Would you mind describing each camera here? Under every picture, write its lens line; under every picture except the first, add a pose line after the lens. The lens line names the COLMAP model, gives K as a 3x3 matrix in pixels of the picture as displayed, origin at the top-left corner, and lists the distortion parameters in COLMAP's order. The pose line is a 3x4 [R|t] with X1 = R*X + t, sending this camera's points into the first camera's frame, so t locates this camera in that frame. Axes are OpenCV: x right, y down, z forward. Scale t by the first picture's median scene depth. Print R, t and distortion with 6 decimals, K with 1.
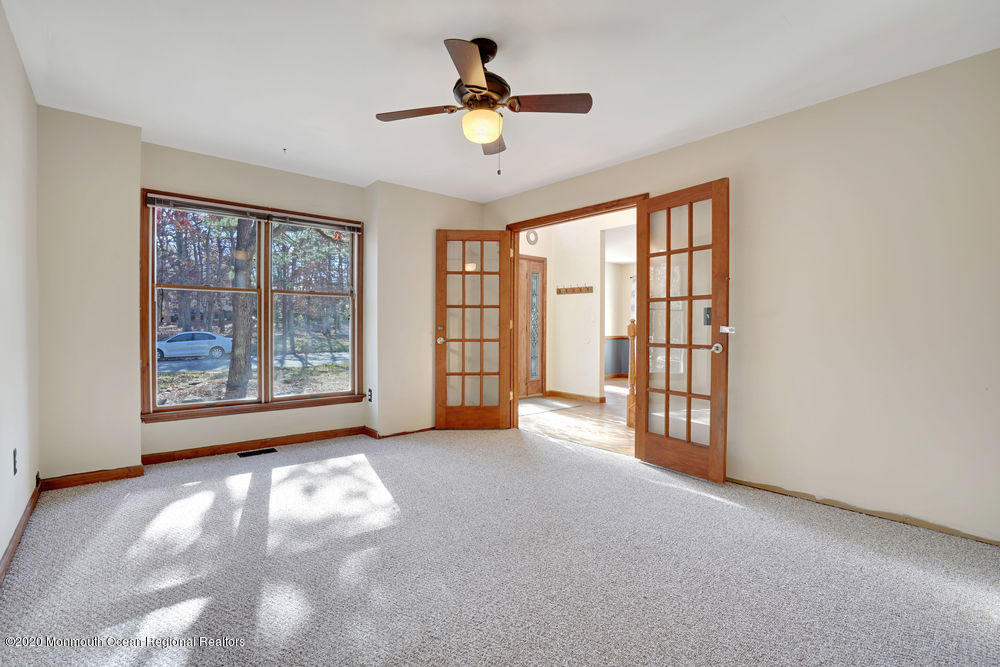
lens RADIAL K [[459.6, 0, 501.8], [0, 459.6, 332.8], [0, 0, 1]] dist [-0.052090, 0.012912]
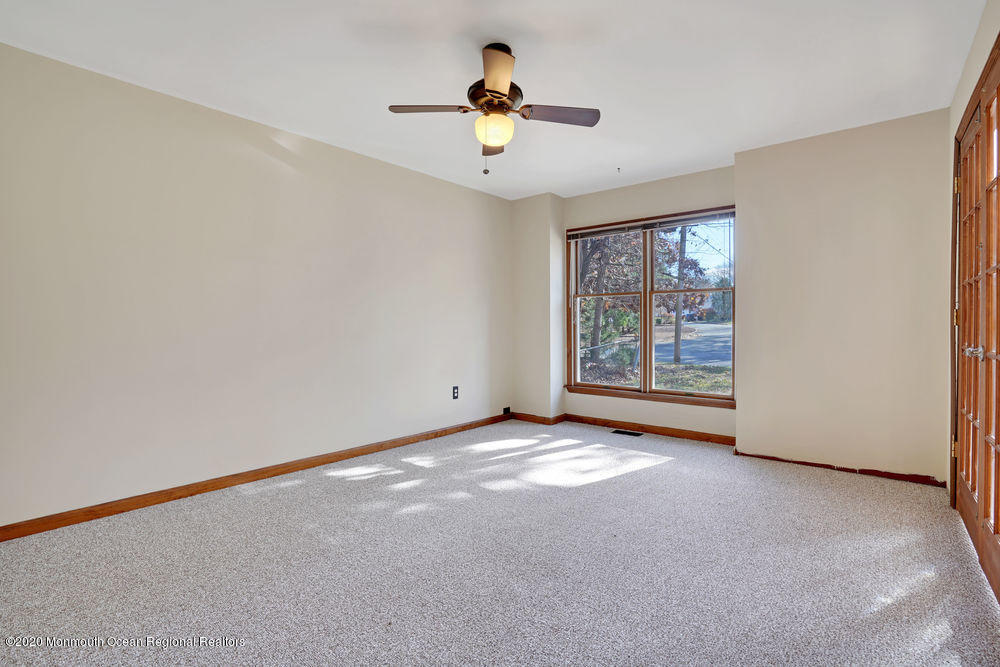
lens RADIAL K [[459.6, 0, 502.8], [0, 459.6, 331.6], [0, 0, 1]] dist [-0.052090, 0.012912]
pose [[0.171128, 0.008681, -0.985211, 0.548710], [-0.005304, 0.999955, 0.007890, -0.003265], [0.985234, 0.003875, 0.171167, 0.471009]]
